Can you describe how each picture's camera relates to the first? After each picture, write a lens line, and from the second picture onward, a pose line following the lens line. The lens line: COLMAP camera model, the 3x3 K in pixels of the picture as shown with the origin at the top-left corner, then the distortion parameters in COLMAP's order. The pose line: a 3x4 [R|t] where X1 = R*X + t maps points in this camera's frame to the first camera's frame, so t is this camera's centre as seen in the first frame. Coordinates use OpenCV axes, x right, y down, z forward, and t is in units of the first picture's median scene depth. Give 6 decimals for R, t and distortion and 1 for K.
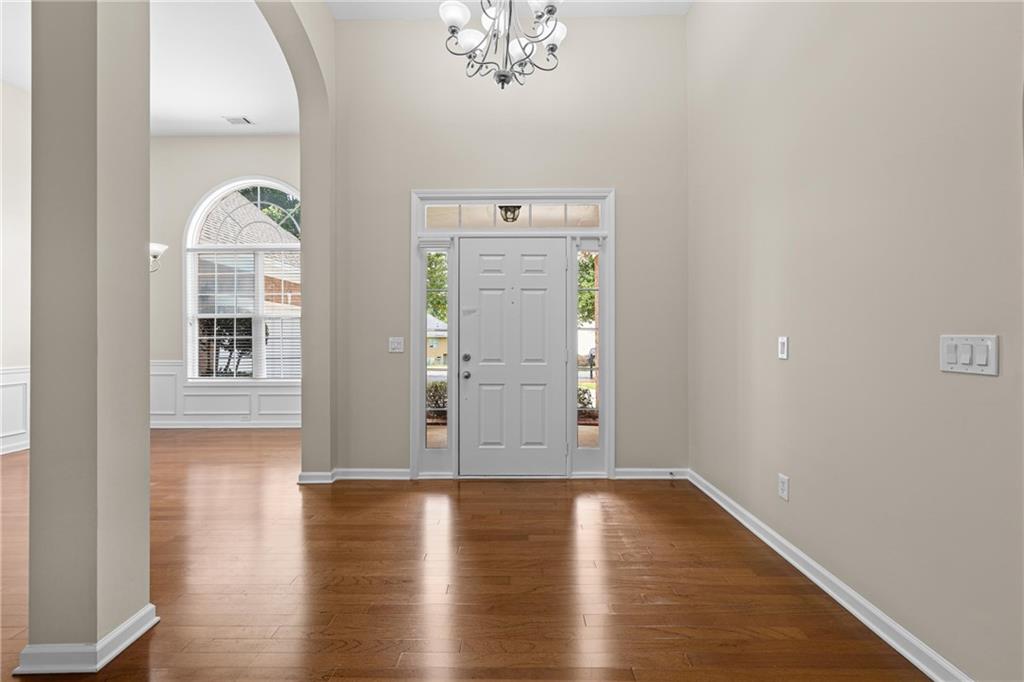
lens RADIAL K [[440.2, 0, 509.1], [0, 440.2, 343.4], [0, 0, 1]] dist [0.003415, 0.001082]
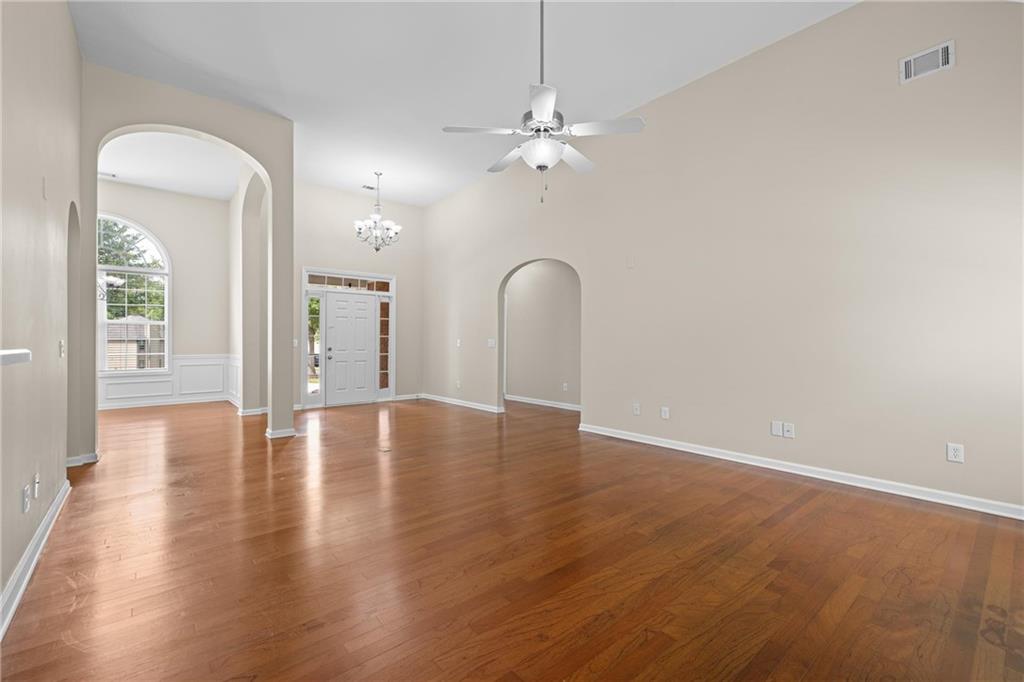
lens RADIAL K [[440.2, 0, 514.8], [0, 440.2, 336.4], [0, 0, 1]] dist [0.003415, 0.001082]
pose [[0.740350, 0.009355, 0.672157, -0.724051], [0.004244, 0.999818, -0.018590, 0.011874], [-0.672208, 0.016615, 0.740176, -0.973587]]
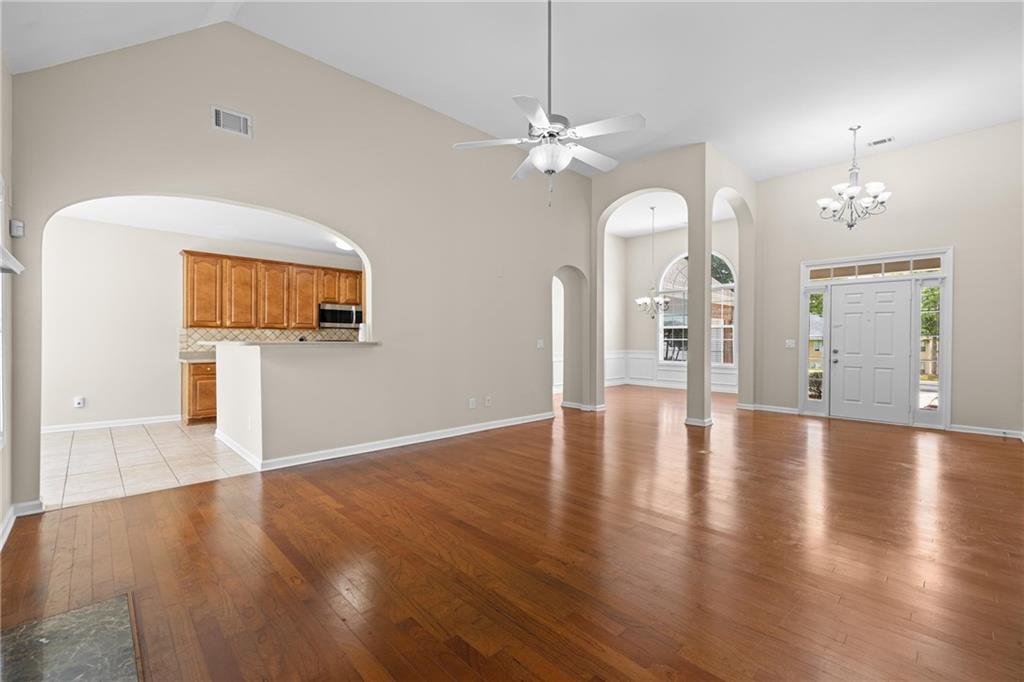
lens RADIAL K [[440.2, 0, 510.2], [0, 440.2, 340.5], [0, 0, 1]] dist [0.003415, 0.001082]
pose [[0.707678, 0.007563, -0.706495, 0.201620], [-0.012527, 0.999920, -0.001845, 0.006221], [0.706424, 0.010156, 0.707716, -1.039160]]
